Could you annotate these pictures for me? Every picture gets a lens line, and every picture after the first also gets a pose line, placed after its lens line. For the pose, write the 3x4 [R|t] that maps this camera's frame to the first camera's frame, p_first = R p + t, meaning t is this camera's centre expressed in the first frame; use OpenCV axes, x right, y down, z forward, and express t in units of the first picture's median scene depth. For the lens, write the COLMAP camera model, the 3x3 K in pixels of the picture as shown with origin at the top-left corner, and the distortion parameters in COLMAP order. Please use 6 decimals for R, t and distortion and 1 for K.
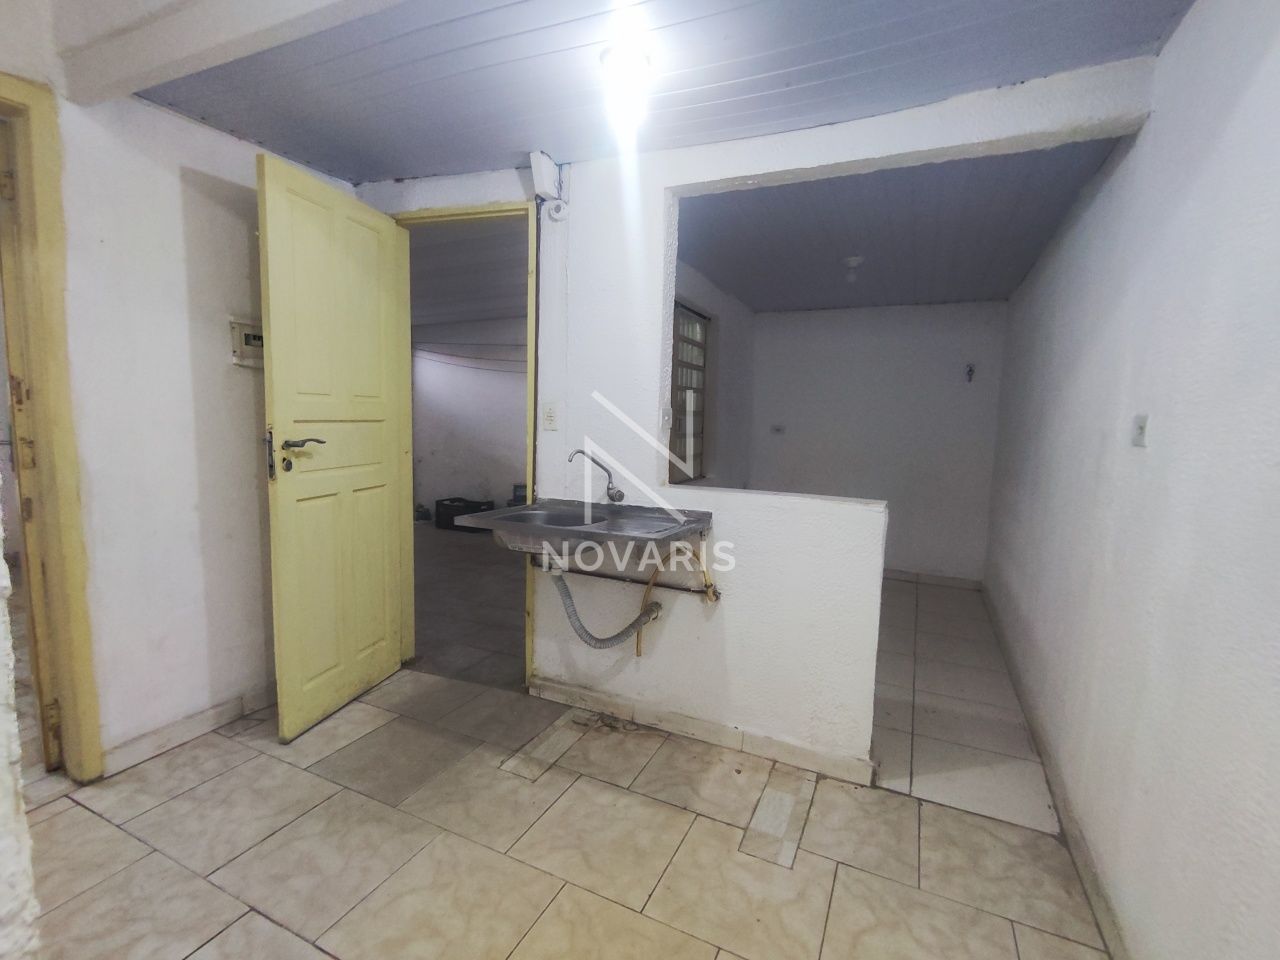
lens RADIAL K [[580.6, 0, 636.0], [0, 580.6, 478.6], [0, 0, 1]] dist [-0.000332, 0.000226]
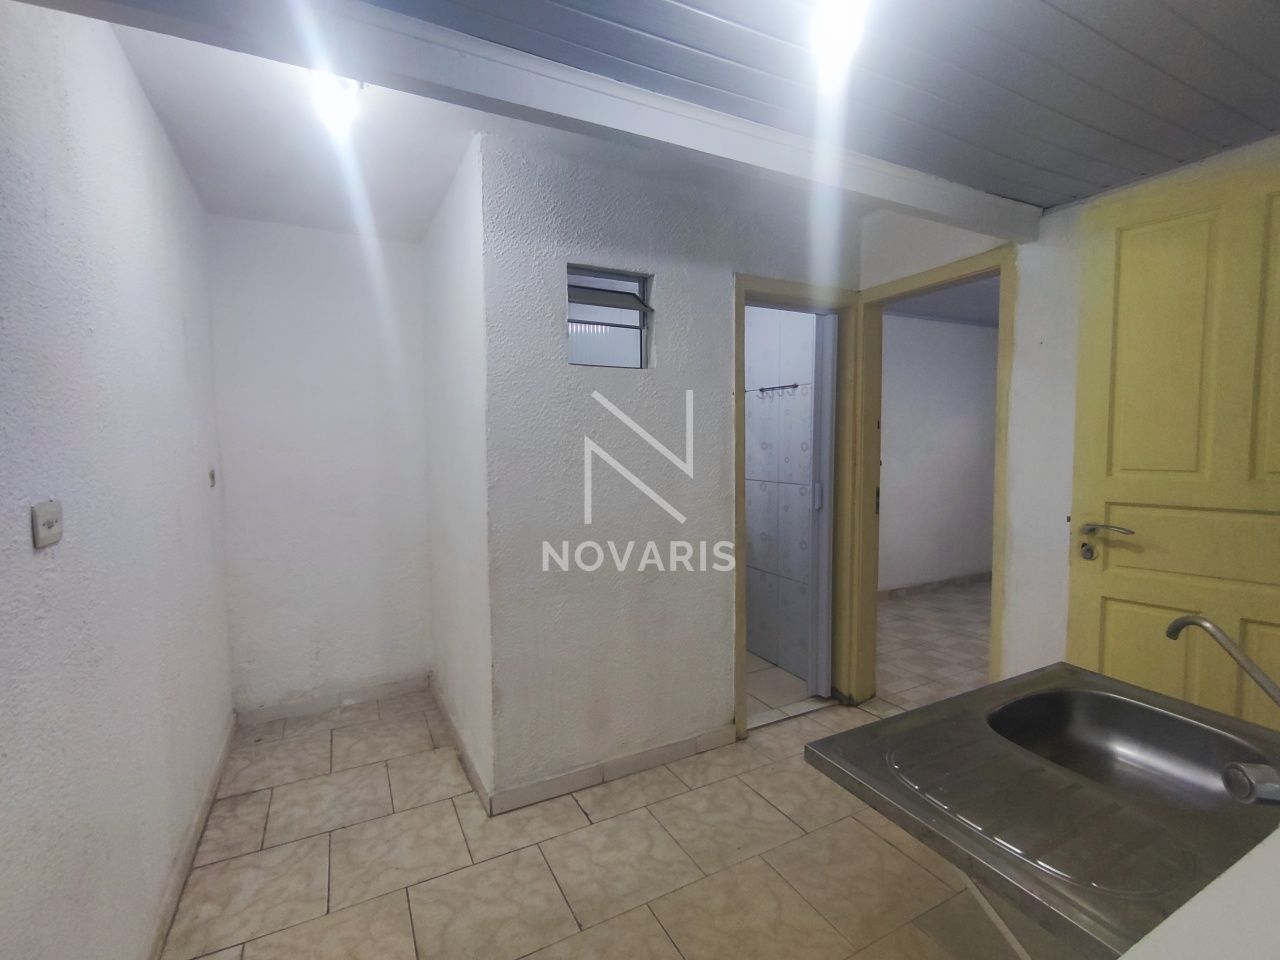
lens RADIAL K [[580.6, 0, 636.0], [0, 580.6, 478.6], [0, 0, 1]] dist [-0.000332, 0.000226]
pose [[-0.596930, 0.029472, -0.801752, 0.573805], [-0.086185, 0.991187, 0.100603, -0.188724], [0.797651, 0.129152, -0.589129, 1.125830]]
